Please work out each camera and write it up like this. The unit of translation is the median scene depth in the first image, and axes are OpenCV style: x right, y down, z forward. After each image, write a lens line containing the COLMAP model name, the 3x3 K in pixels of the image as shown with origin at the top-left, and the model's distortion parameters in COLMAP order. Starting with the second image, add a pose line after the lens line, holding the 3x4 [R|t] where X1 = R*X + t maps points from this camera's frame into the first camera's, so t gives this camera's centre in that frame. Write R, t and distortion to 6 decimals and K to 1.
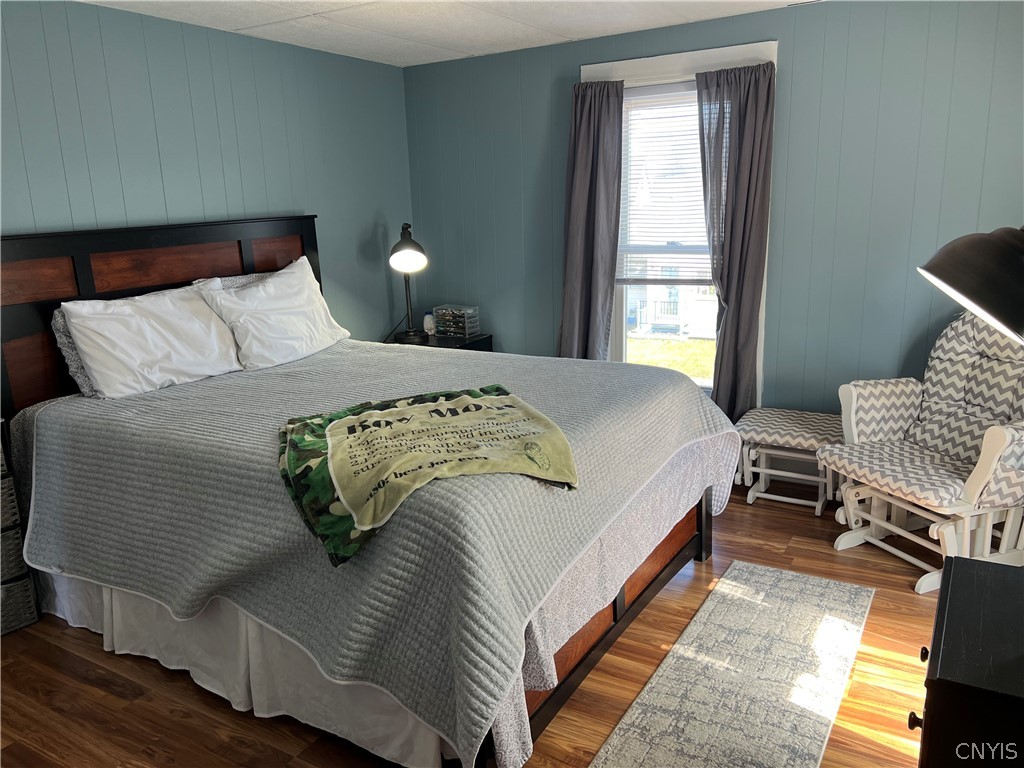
lens RADIAL K [[771.8, 0, 513.3], [0, 771.8, 381.2], [0, 0, 1]] dist [0.057173, -0.070219]
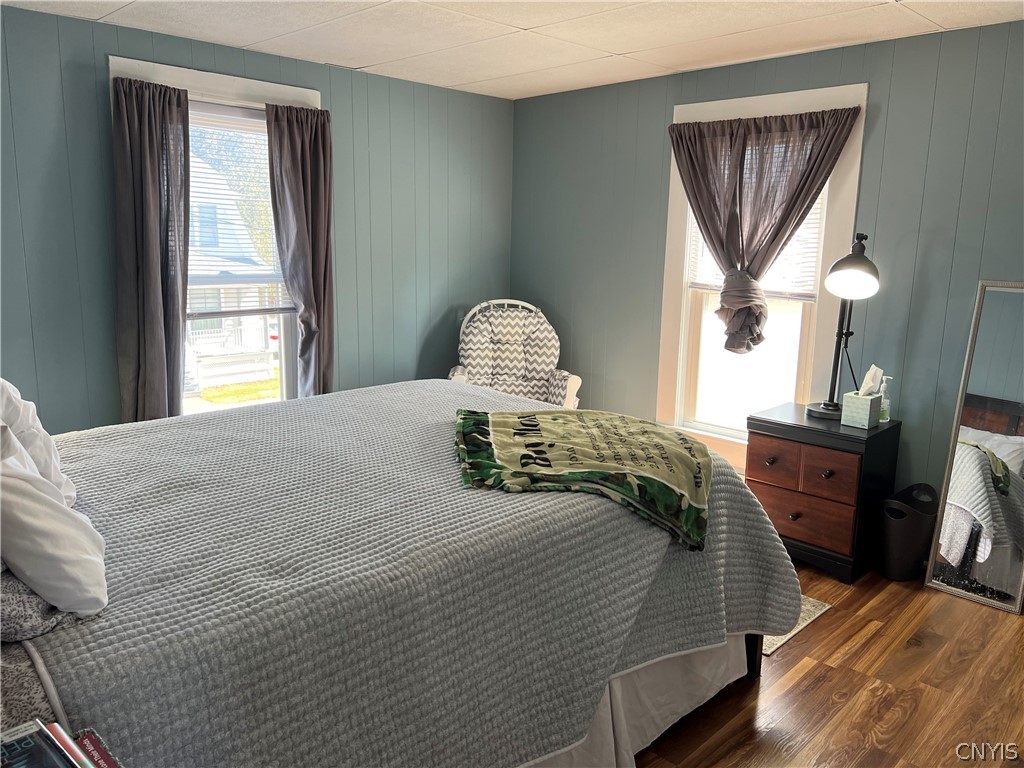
lens RADIAL K [[771.8, 0, 512.1], [0, 771.8, 386.1], [0, 0, 1]] dist [0.057173, -0.070219]
pose [[0.230177, -0.151682, 0.961255, -0.717011], [0.189689, 0.975824, 0.108559, -0.089609], [-0.954482, 0.157352, 0.253385, 0.503012]]
